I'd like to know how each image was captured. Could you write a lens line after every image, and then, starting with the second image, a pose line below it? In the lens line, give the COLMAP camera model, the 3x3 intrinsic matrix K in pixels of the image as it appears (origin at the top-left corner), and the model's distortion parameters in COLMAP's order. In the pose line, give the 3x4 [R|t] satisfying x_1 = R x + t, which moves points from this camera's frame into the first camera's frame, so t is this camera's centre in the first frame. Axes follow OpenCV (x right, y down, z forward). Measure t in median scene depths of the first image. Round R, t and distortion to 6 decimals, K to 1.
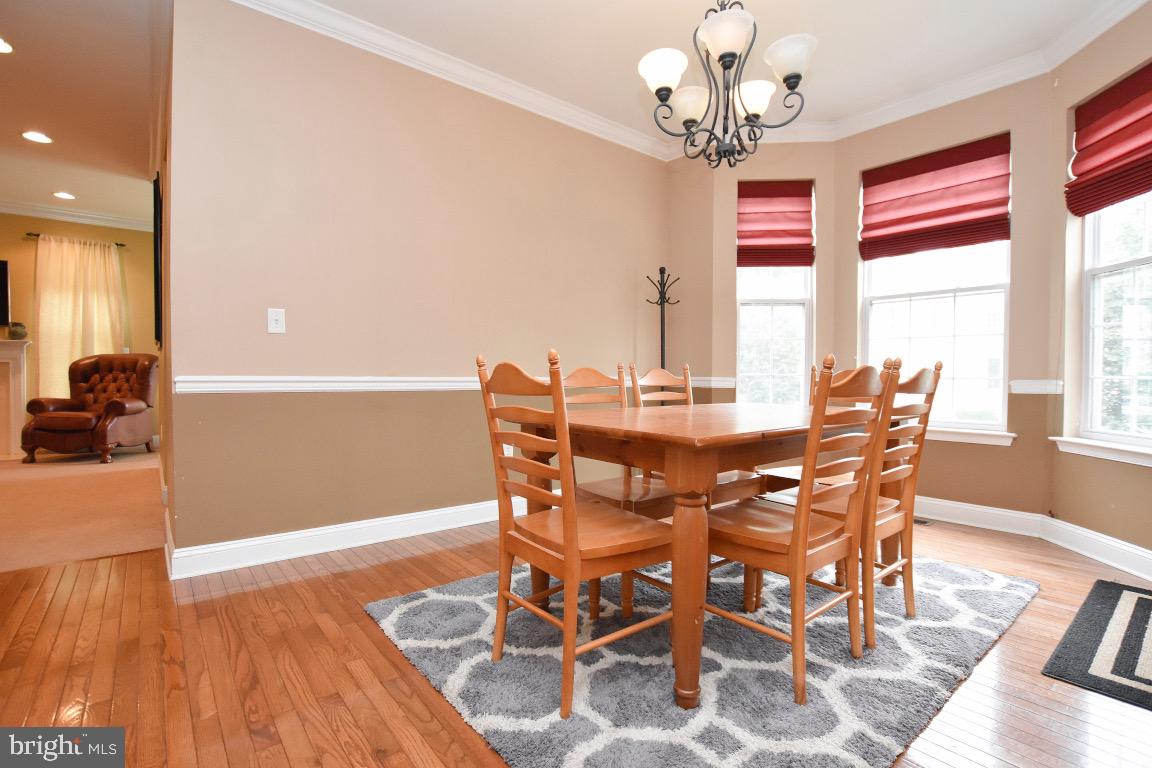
lens RADIAL K [[537.1, 0, 576.0], [0, 537.1, 384.0], [0, 0, 1]] dist [-0.031929, 0.000735]
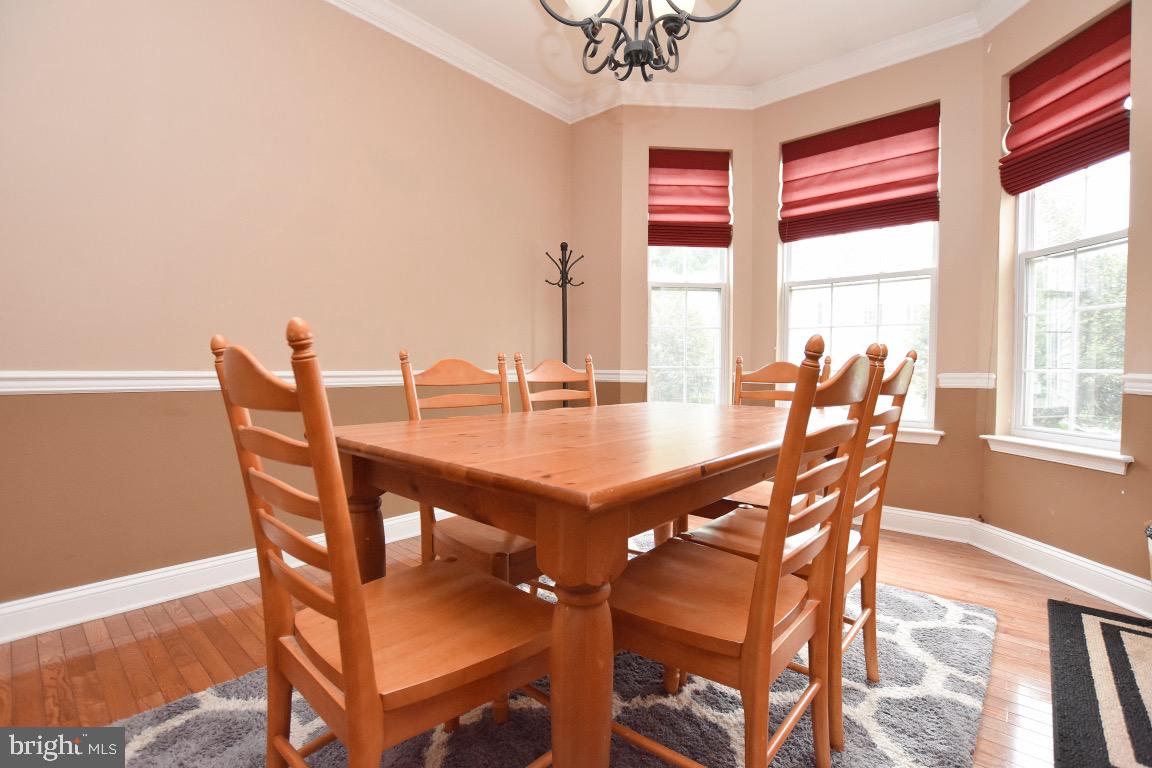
lens RADIAL K [[537.1, 0, 576.0], [0, 537.1, 384.0], [0, 0, 1]] dist [-0.031929, 0.000735]
pose [[0.986478, -0.005617, 0.163799, 0.053891], [0.003359, 0.999896, 0.014059, -0.004347], [-0.163861, -0.013319, 0.986394, 0.208257]]
